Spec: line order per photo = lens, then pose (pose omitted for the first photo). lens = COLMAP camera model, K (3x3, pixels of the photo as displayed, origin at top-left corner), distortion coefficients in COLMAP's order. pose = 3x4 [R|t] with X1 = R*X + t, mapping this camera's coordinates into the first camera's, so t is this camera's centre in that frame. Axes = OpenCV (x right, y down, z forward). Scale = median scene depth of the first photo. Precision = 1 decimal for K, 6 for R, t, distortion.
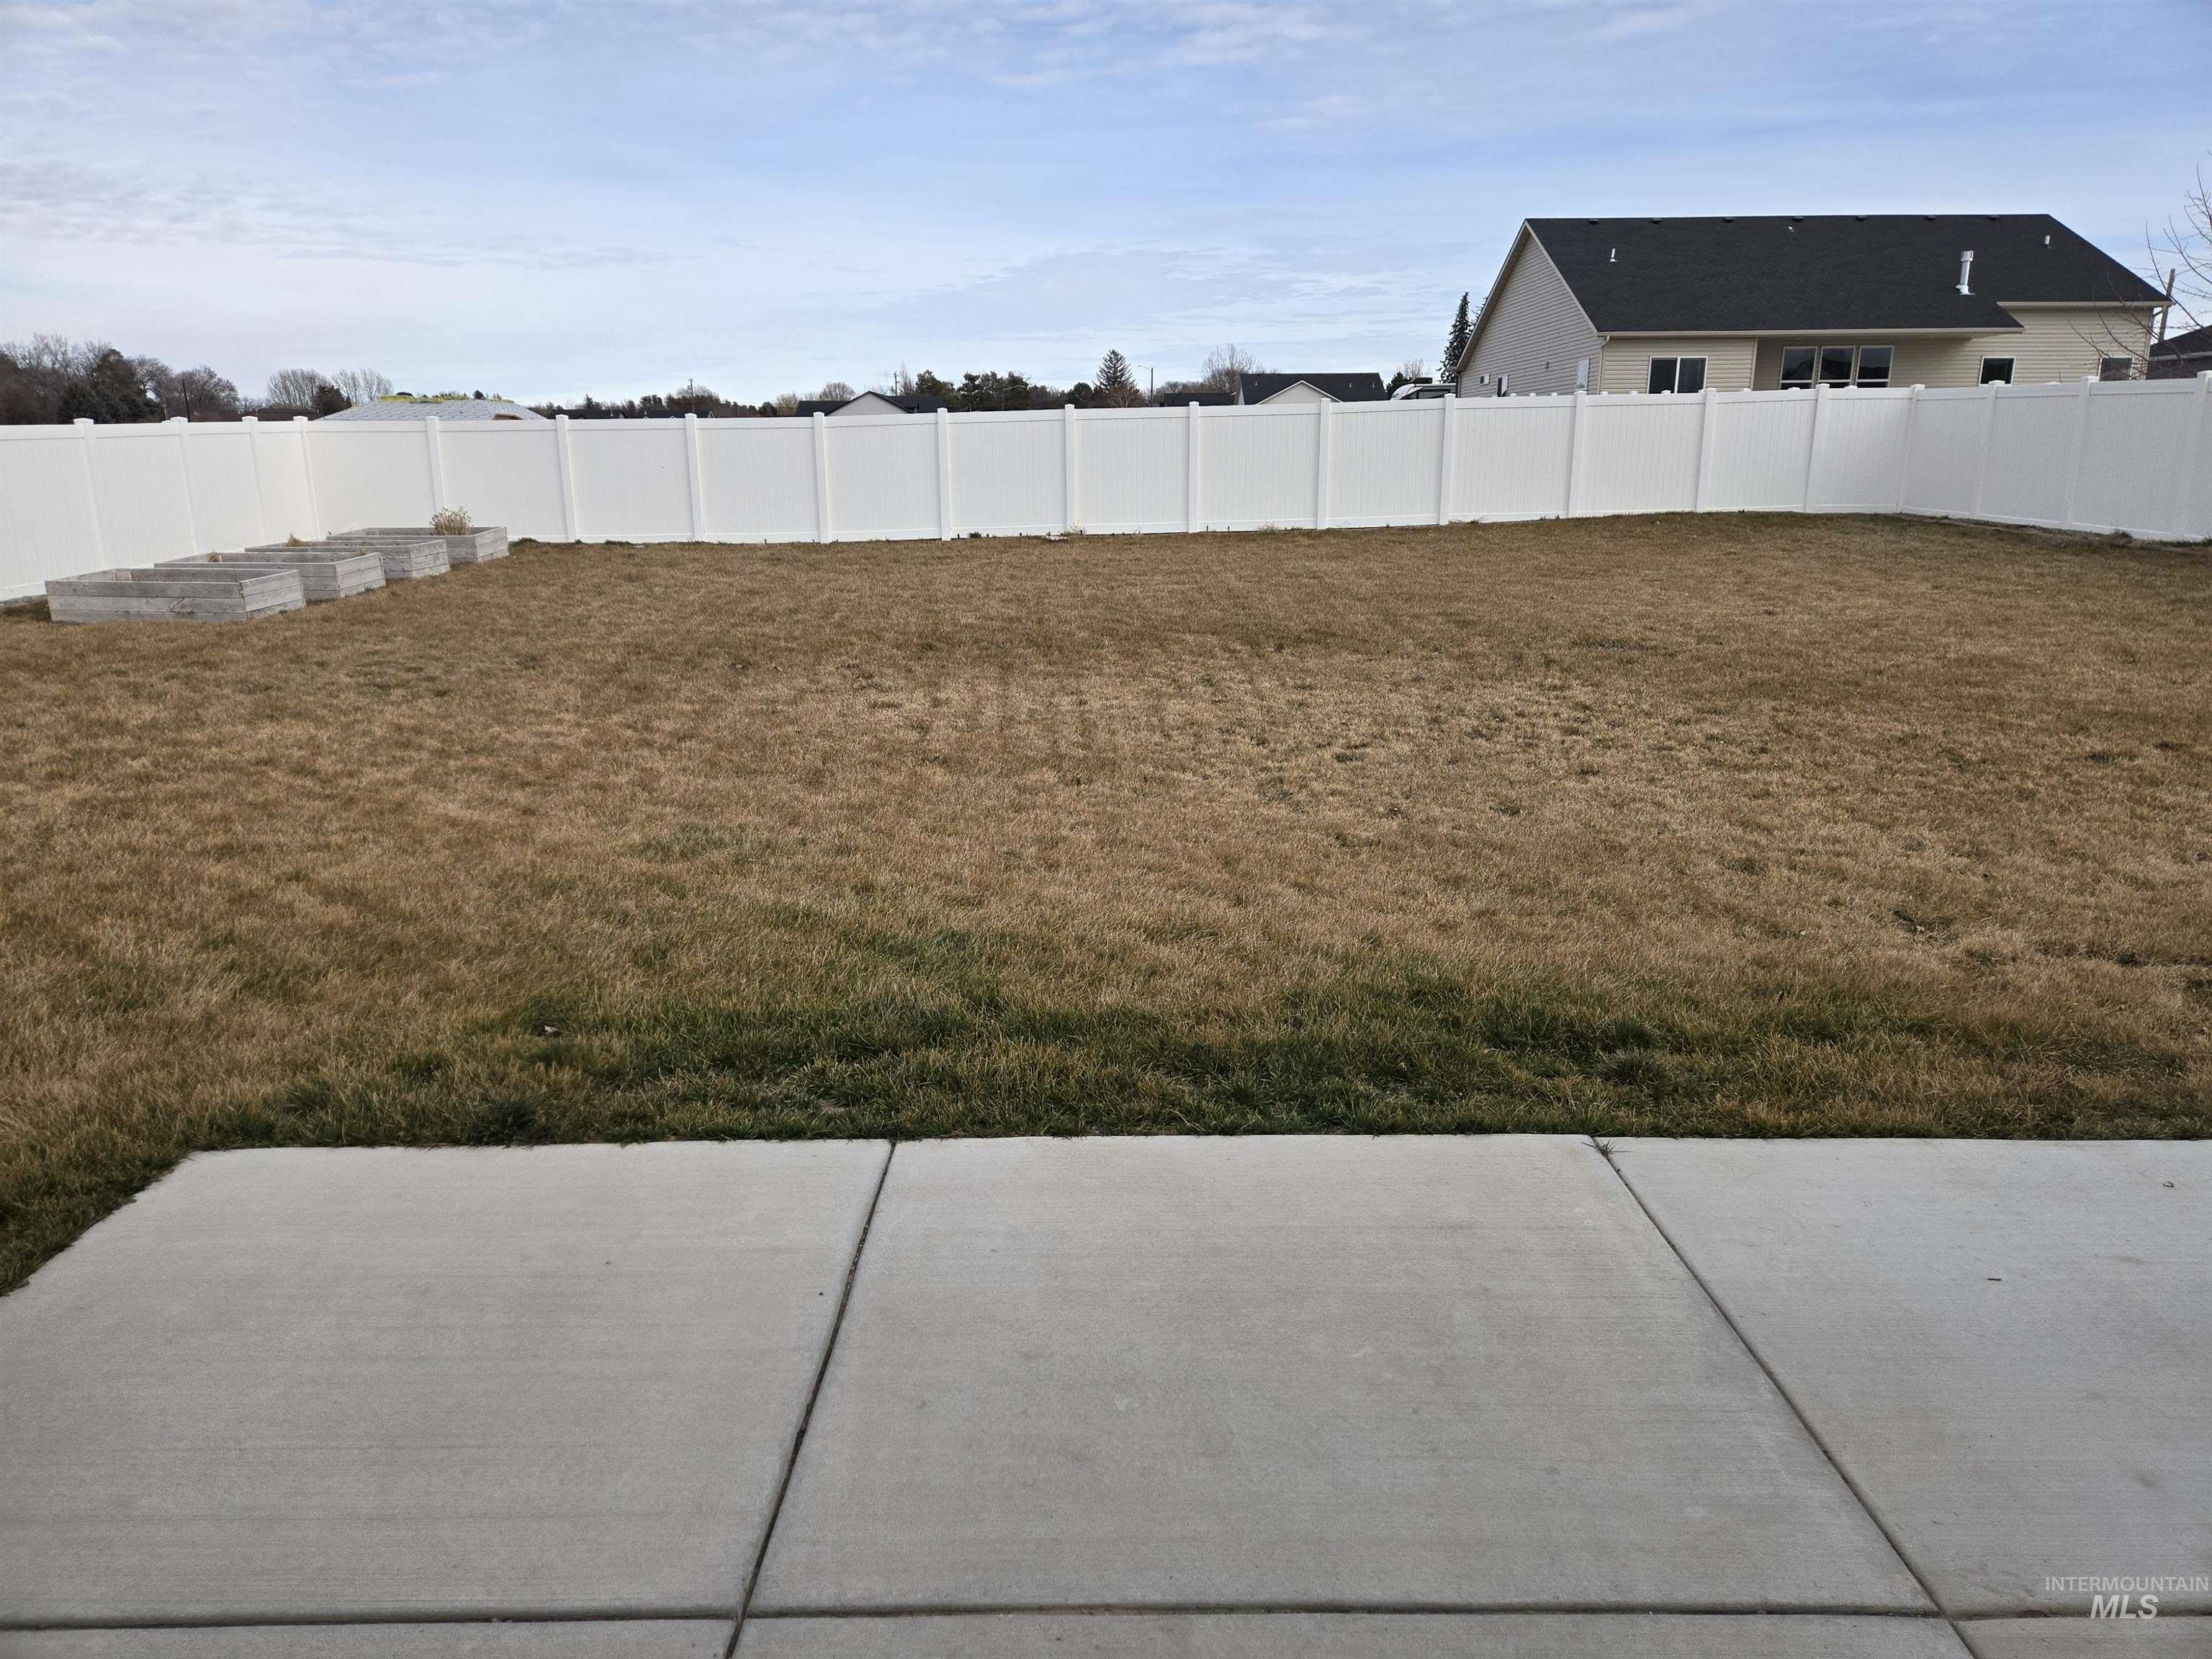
lens RADIAL K [[1466.6, 0, 1102.3], [0, 1466.6, 836.0], [0, 0, 1]] dist [0.085236, -0.075221]
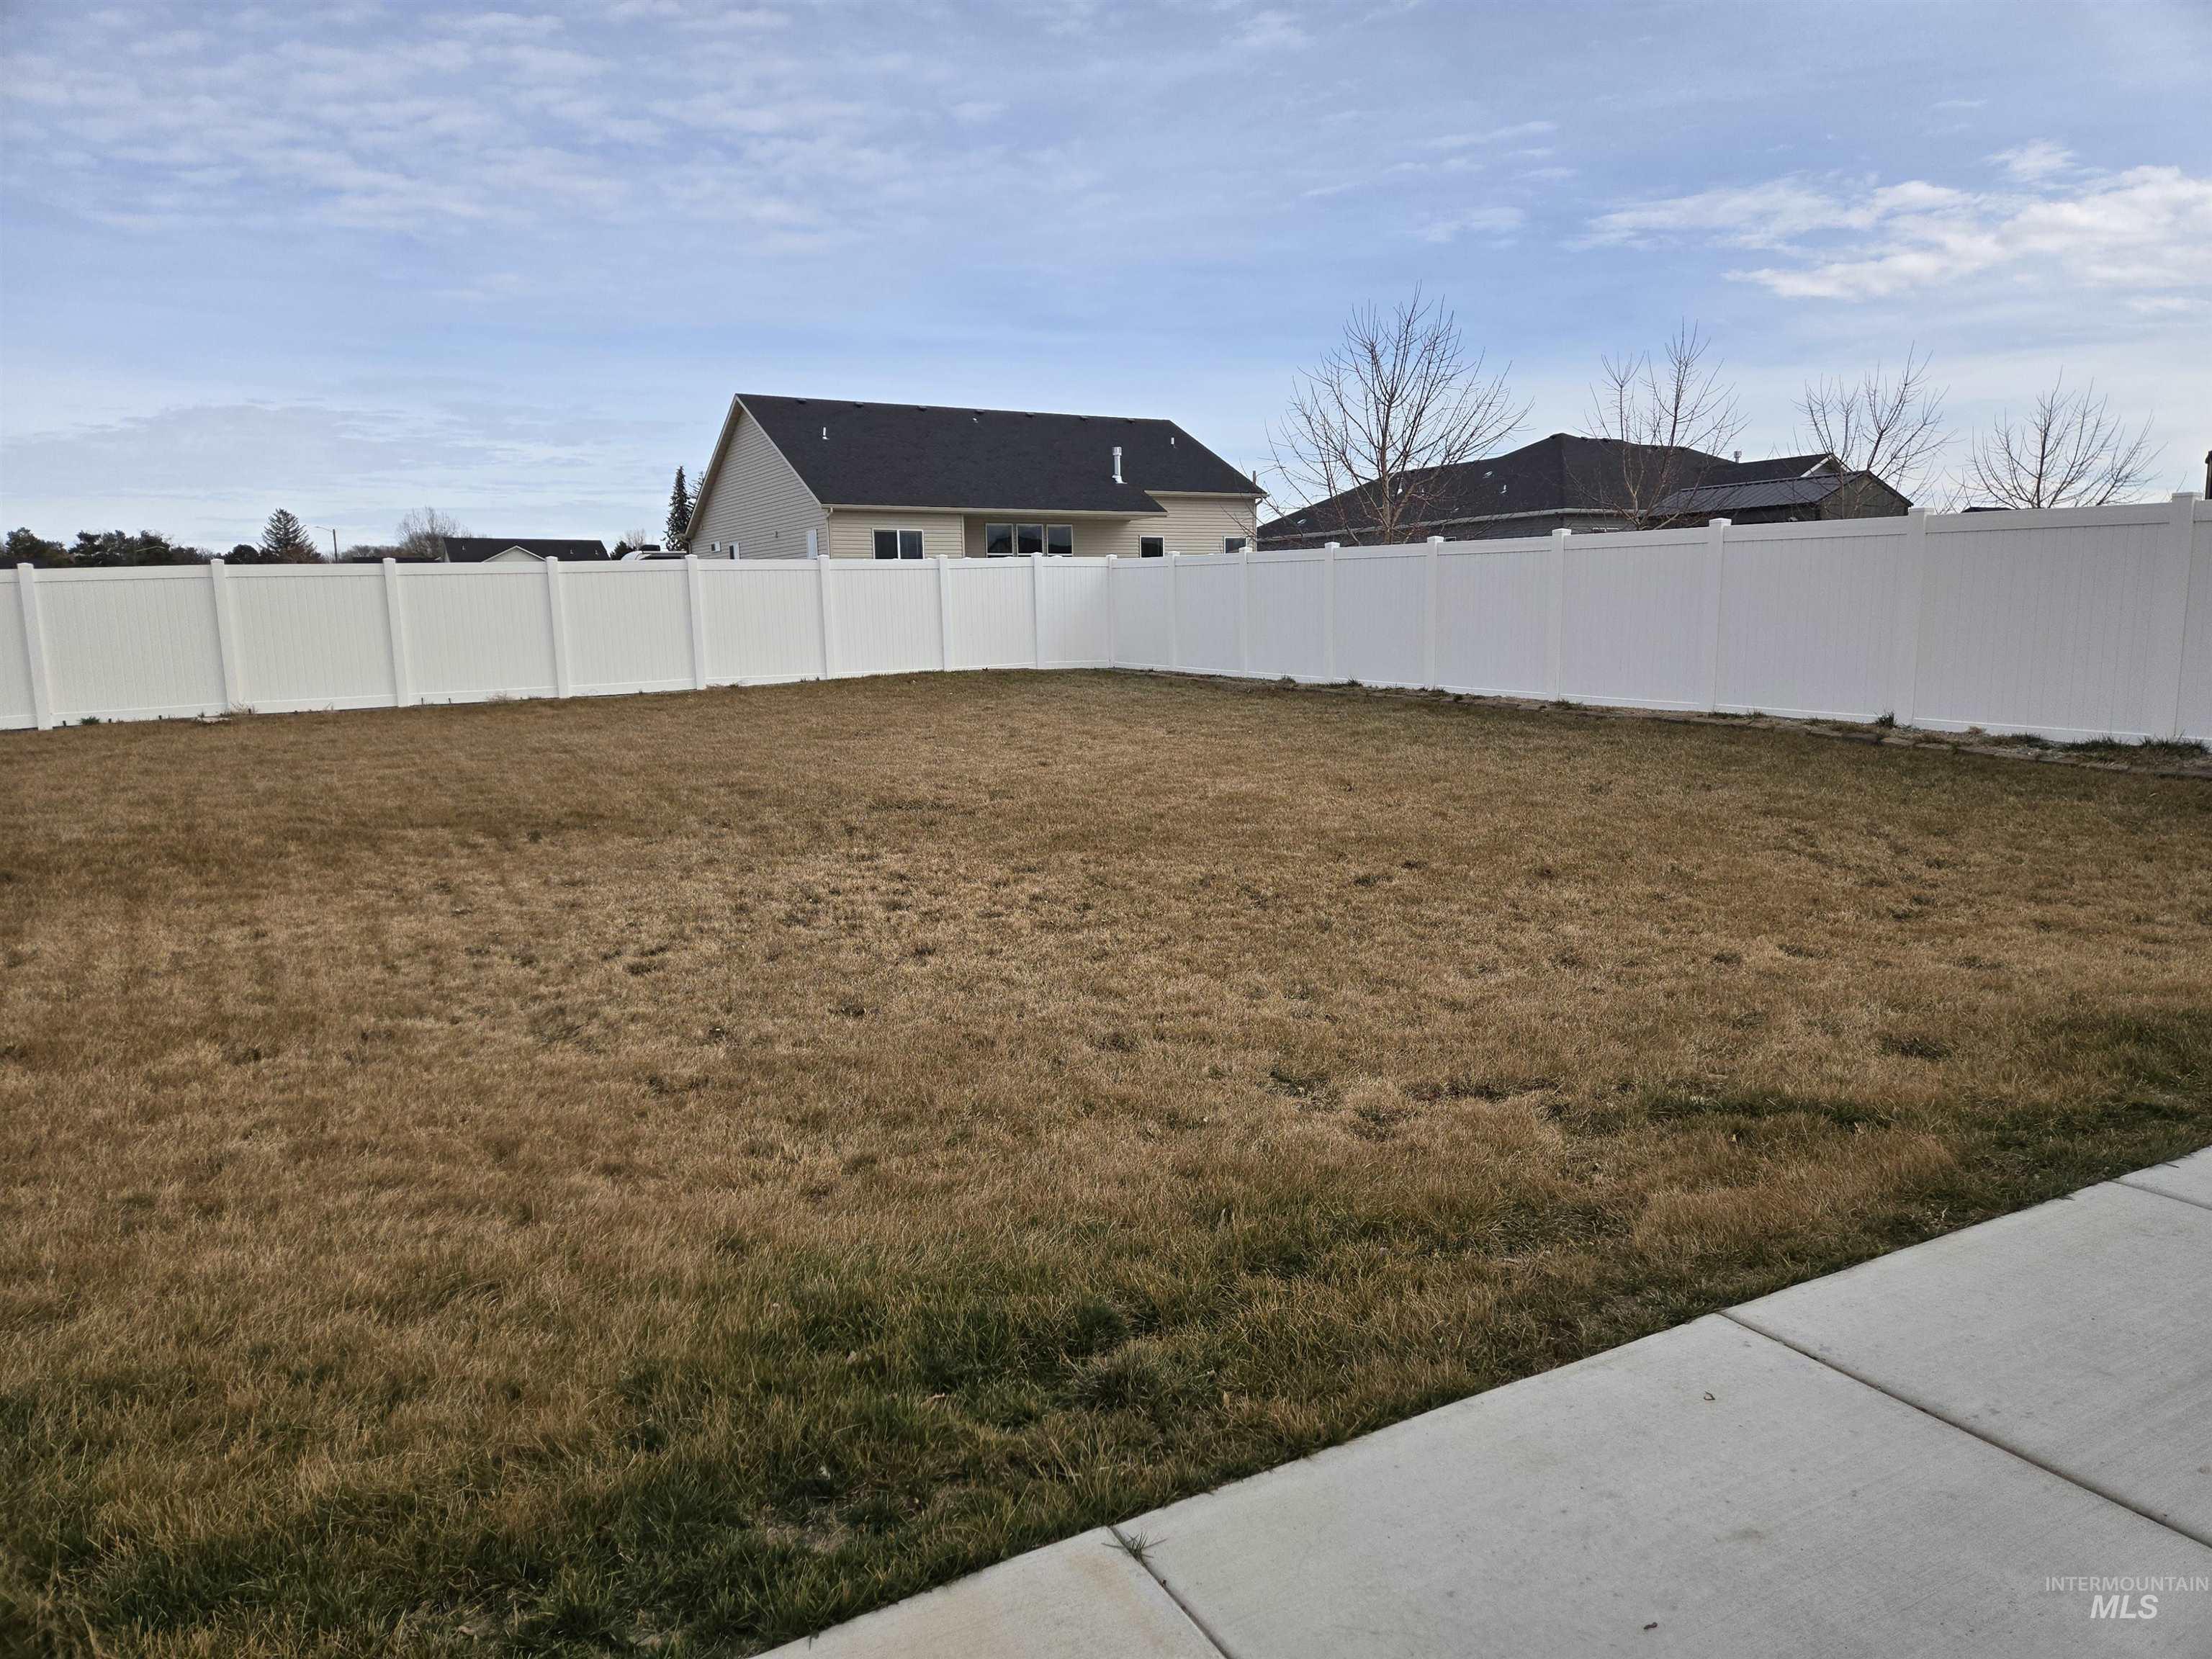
lens RADIAL K [[1466.6, 0, 1102.3], [0, 1466.6, 836.0], [0, 0, 1]] dist [0.085236, -0.075221]
pose [[0.878471, -0.084669, 0.470233, 0.011236], [0.135310, 0.987969, -0.074890, -0.030887], [-0.458235, 0.129416, 0.879359, 0.158804]]
